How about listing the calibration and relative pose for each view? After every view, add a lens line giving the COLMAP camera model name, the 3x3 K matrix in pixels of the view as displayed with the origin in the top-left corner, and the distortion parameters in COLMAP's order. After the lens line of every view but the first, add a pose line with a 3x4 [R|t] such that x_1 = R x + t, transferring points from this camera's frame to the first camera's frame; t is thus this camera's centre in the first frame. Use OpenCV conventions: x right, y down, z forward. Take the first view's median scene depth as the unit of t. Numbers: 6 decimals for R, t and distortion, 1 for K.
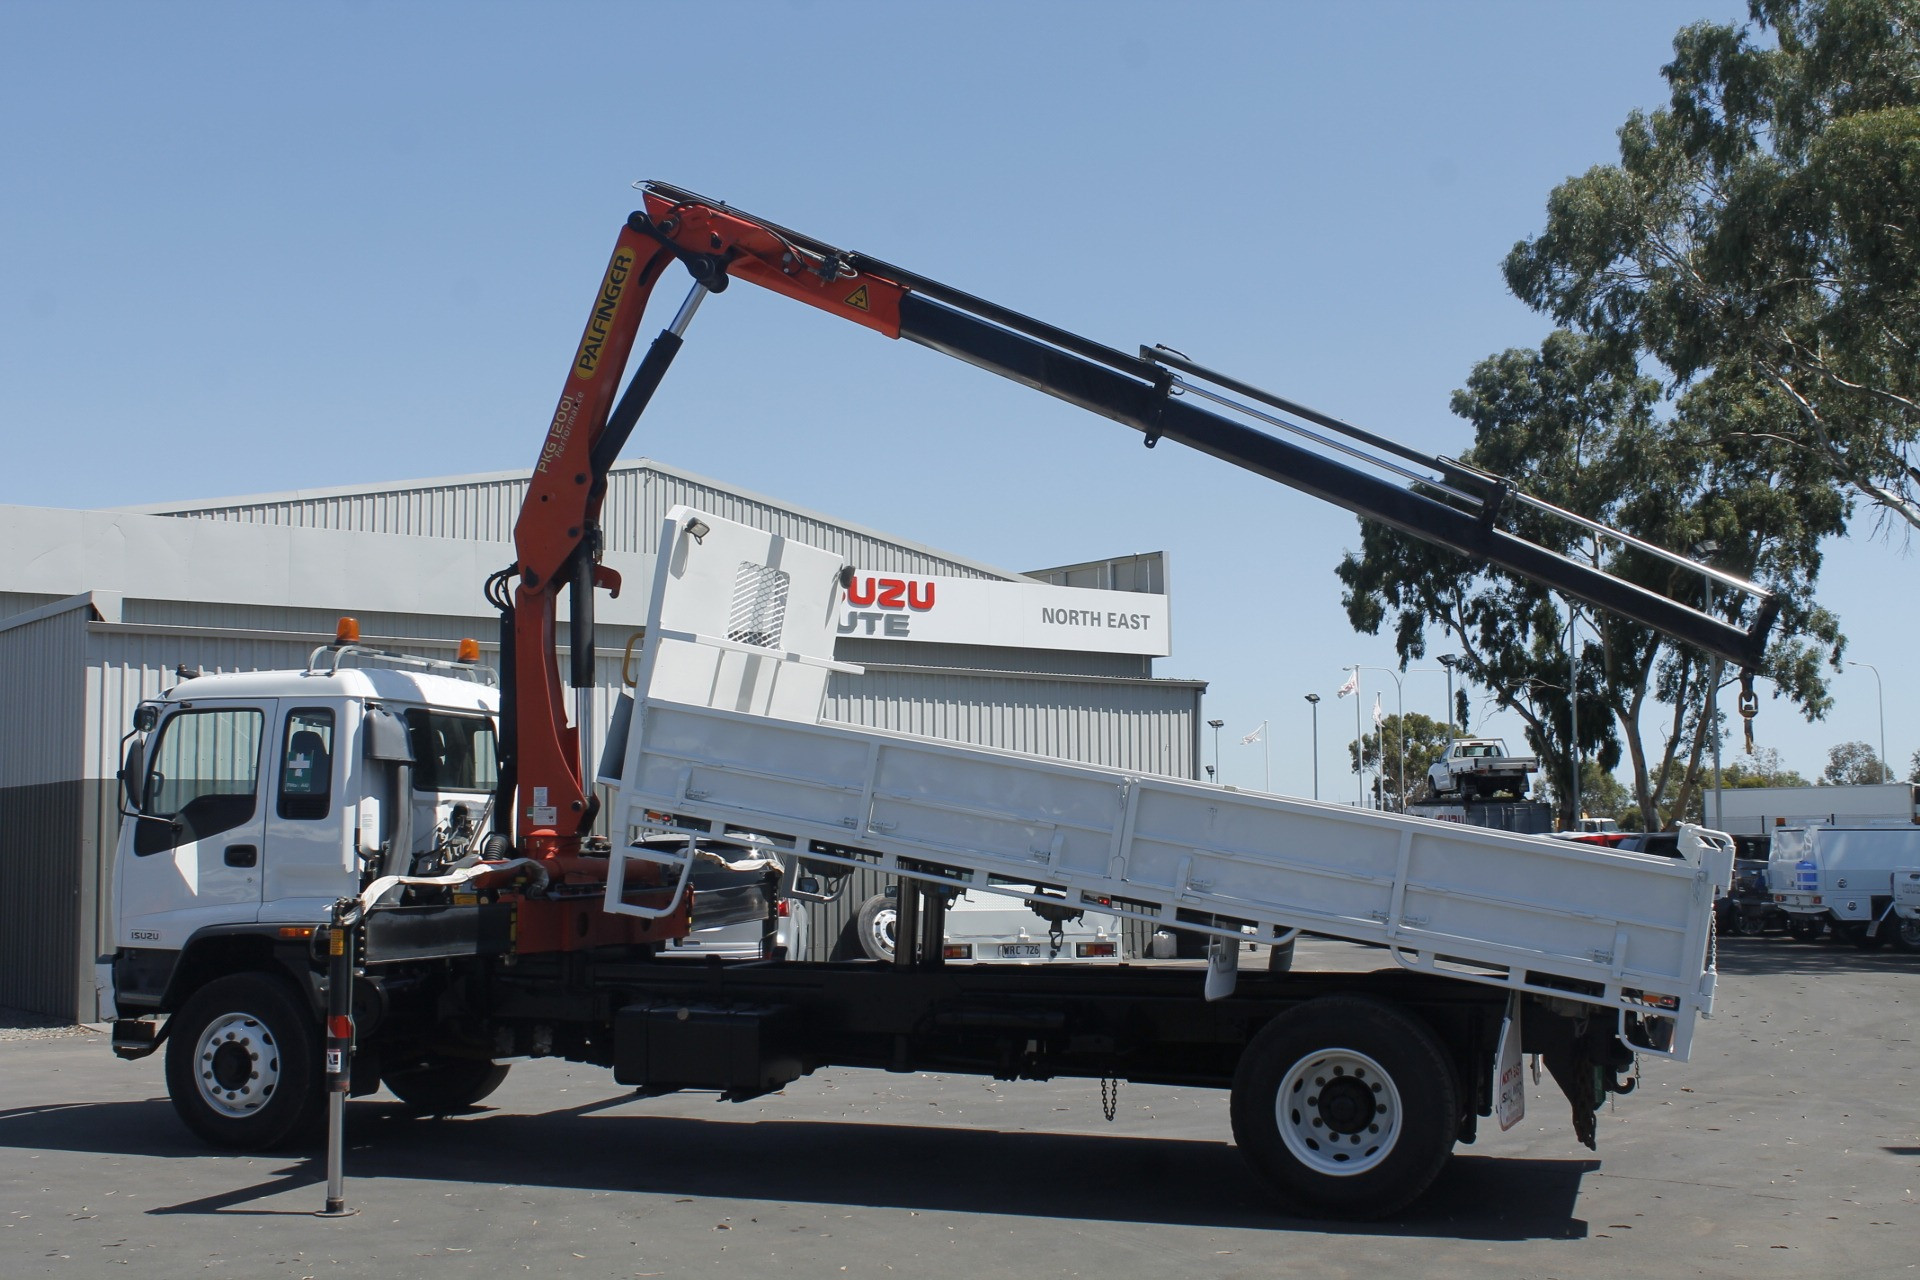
lens RADIAL K [[2231.7, 0, 999.1], [0, 2231.7, 633.3], [0, 0, 1]] dist [-0.167958, 0.240647]
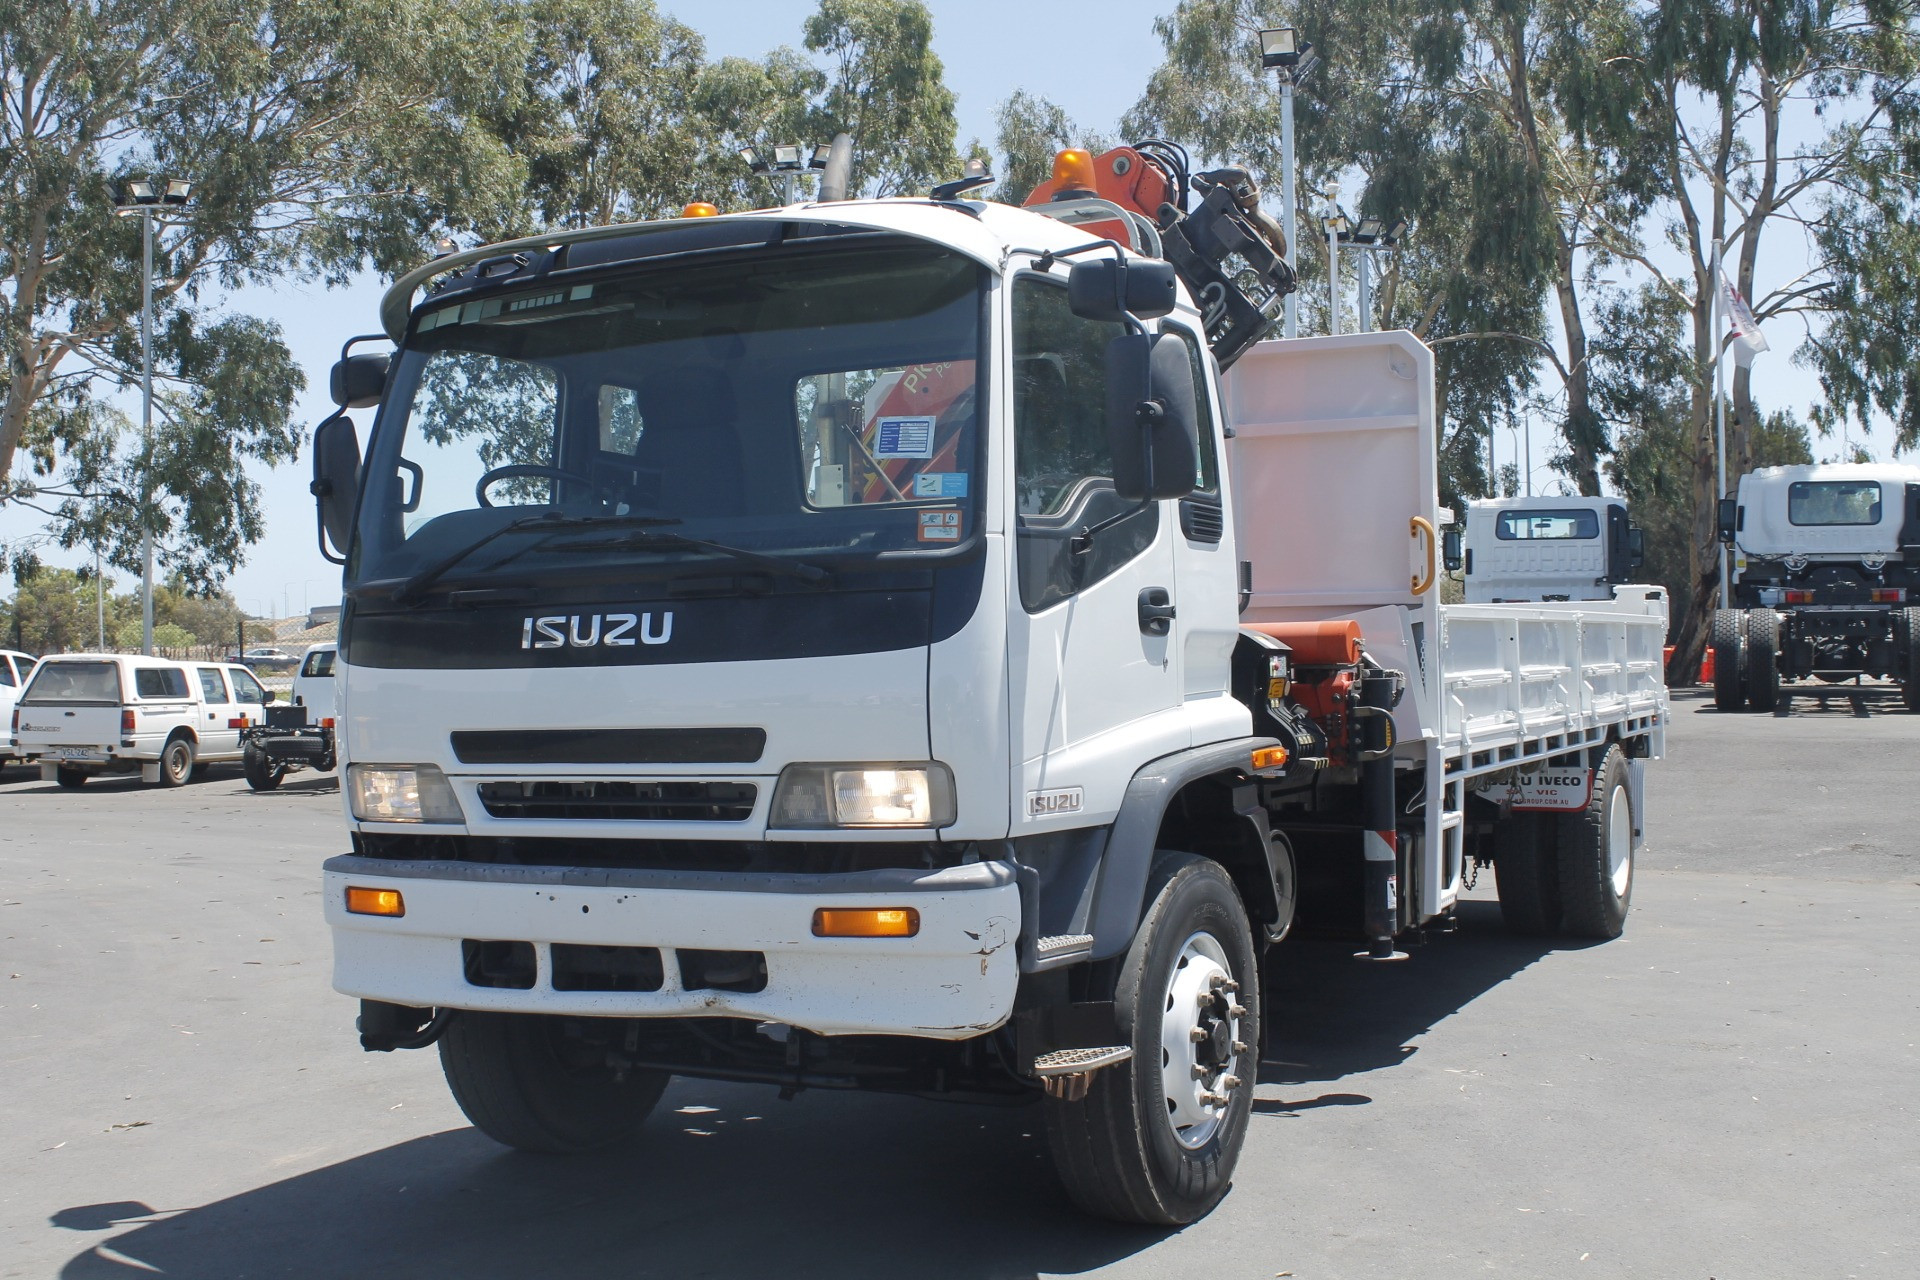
lens RADIAL K [[2231.7, 0, 999.1], [0, 2231.7, 633.3], [0, 0, 1]] dist [-0.167958, 0.240647]
pose [[0.100181, 0.011000, 0.994908, -0.334460], [-0.072172, 0.997385, -0.003760, 0.044571], [-0.992348, -0.071428, 0.100713, 0.397207]]
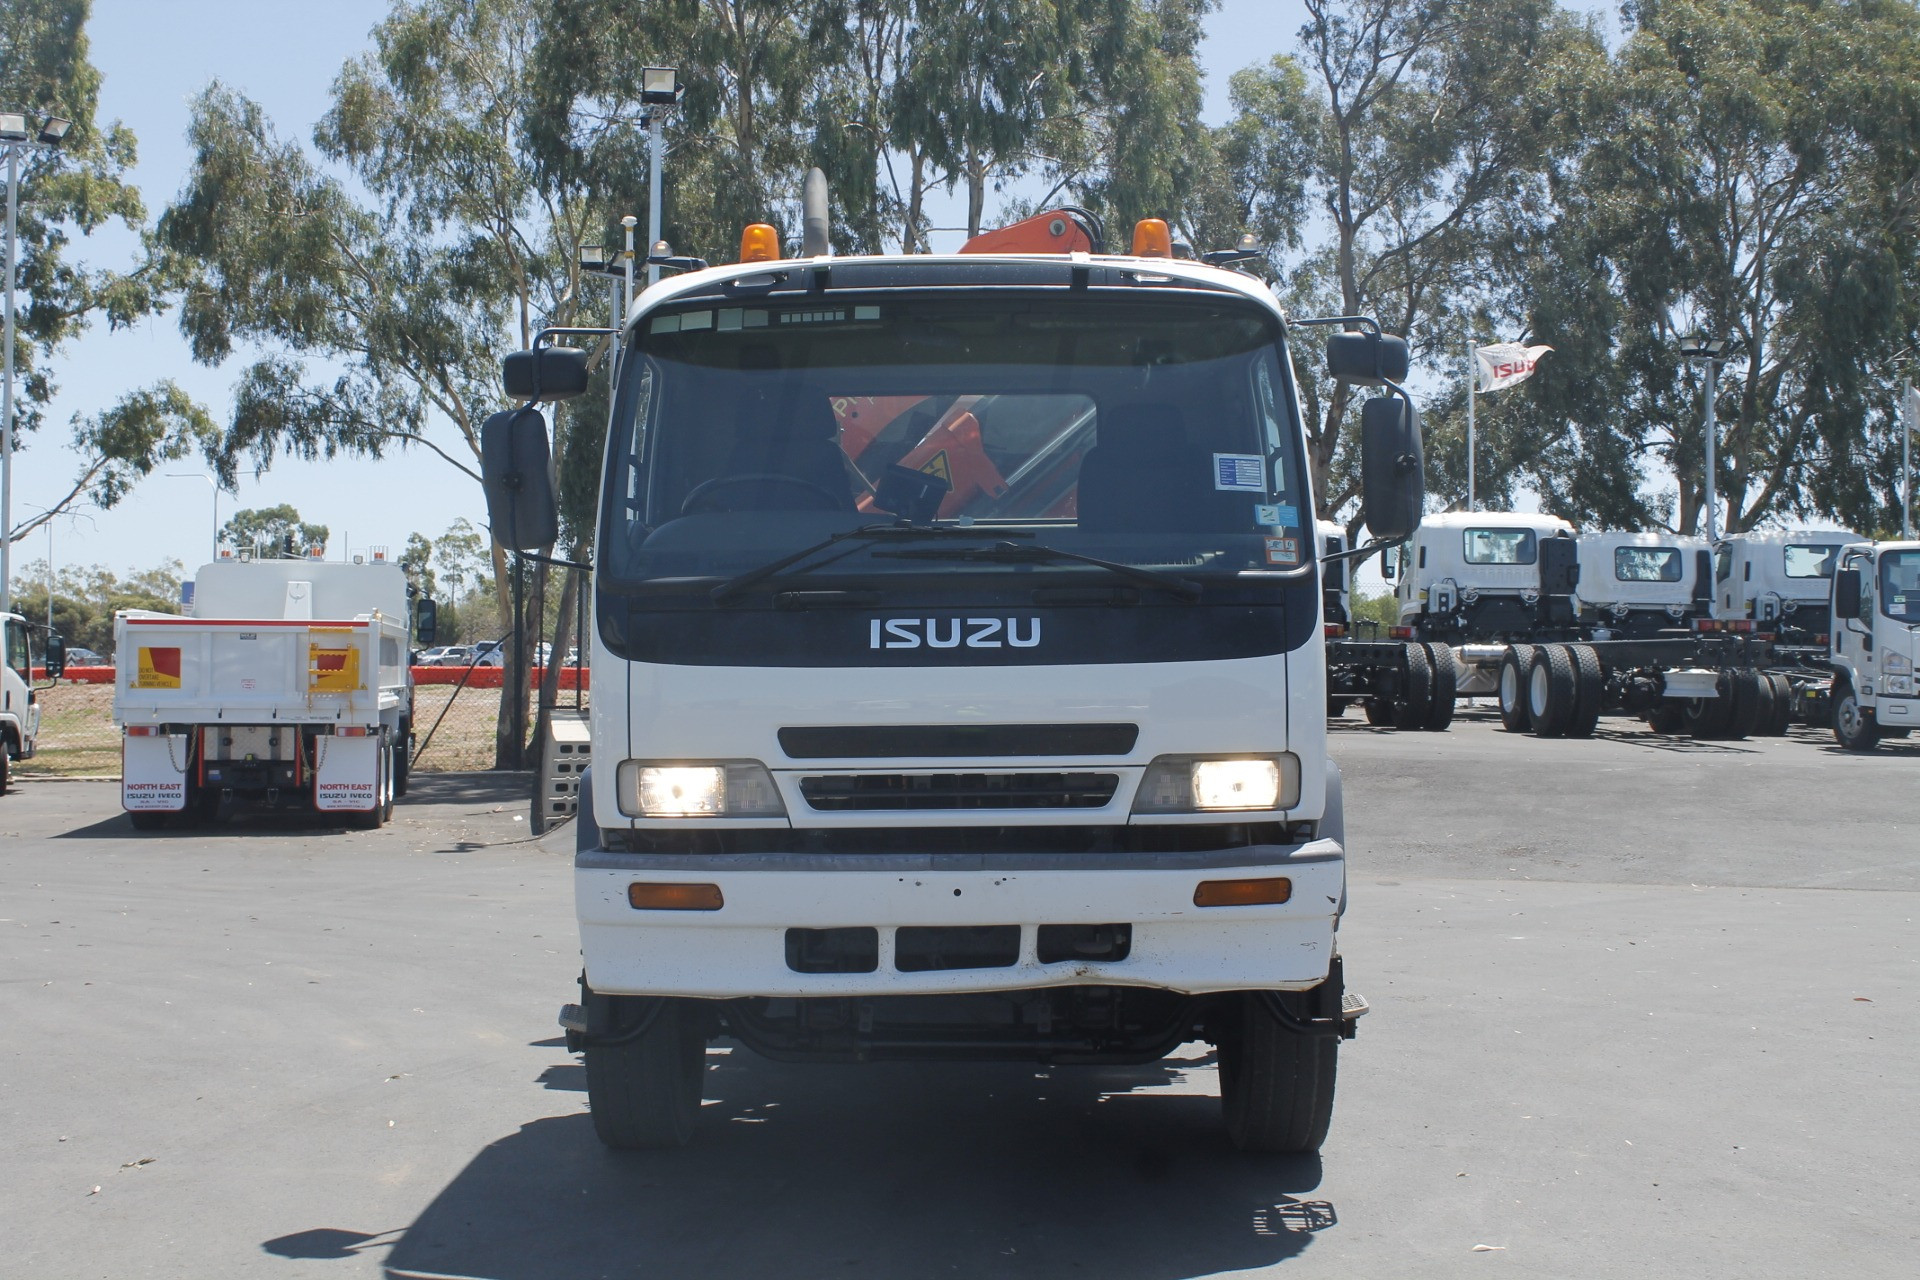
lens RADIAL K [[2231.7, 0, 999.1], [0, 2231.7, 633.3], [0, 0, 1]] dist [-0.167958, 0.240647]
pose [[-0.357777, 0.019275, 0.933608, -0.341292], [-0.082695, 0.995205, -0.052237, 0.055696], [-0.930138, -0.095894, -0.354467, 0.511177]]
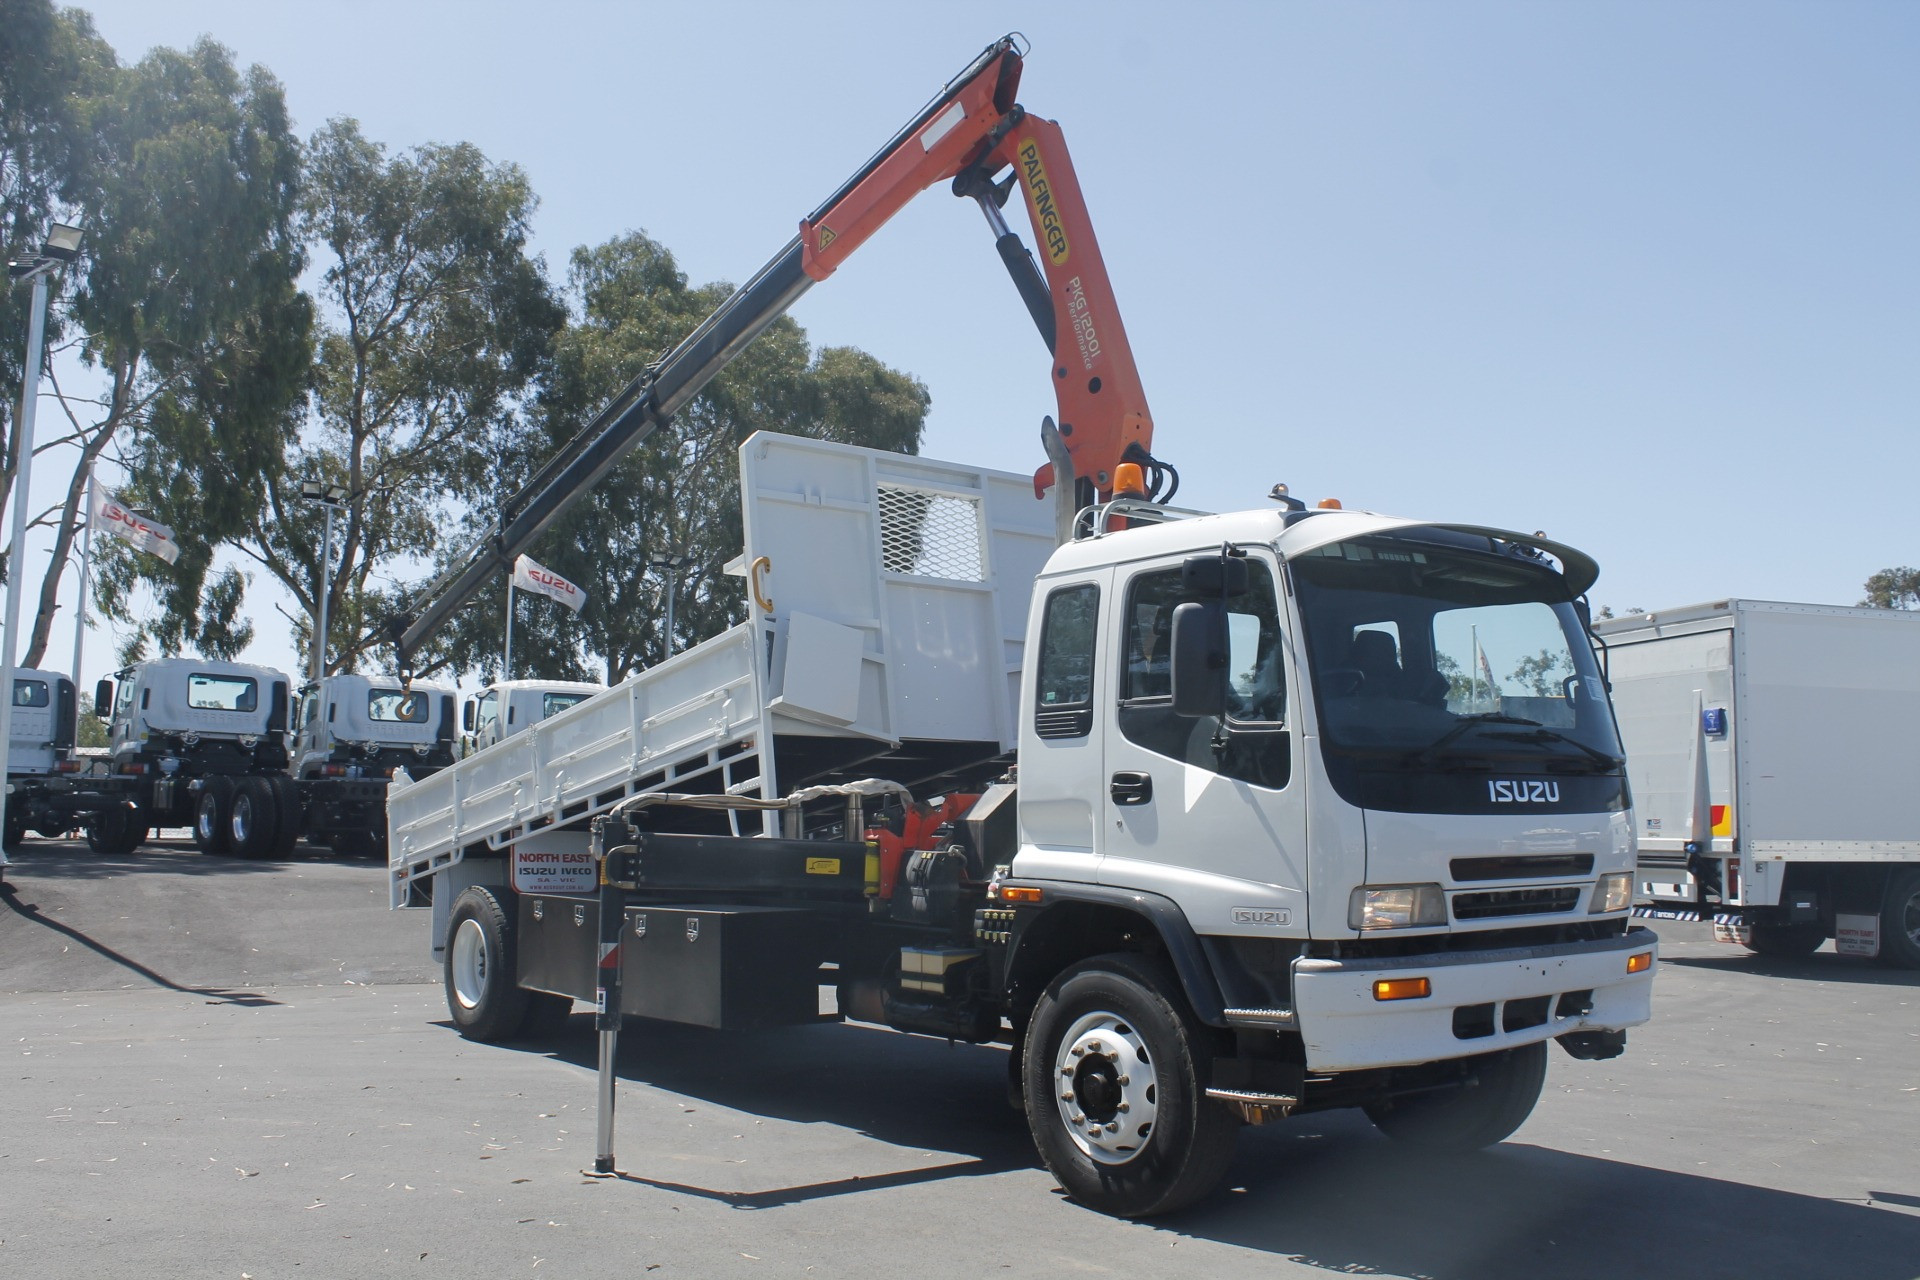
lens RADIAL K [[1872.4, 0, 960.0], [0, 1872.4, 640.0], [0, 0, 1]] dist [-0.168100, 0.153470]
pose [[-0.856772, 0.044375, 0.513783, -0.219229], [-0.052119, 0.983739, -0.171878, 0.070194], [-0.513055, -0.174038, -0.840527, 0.675722]]
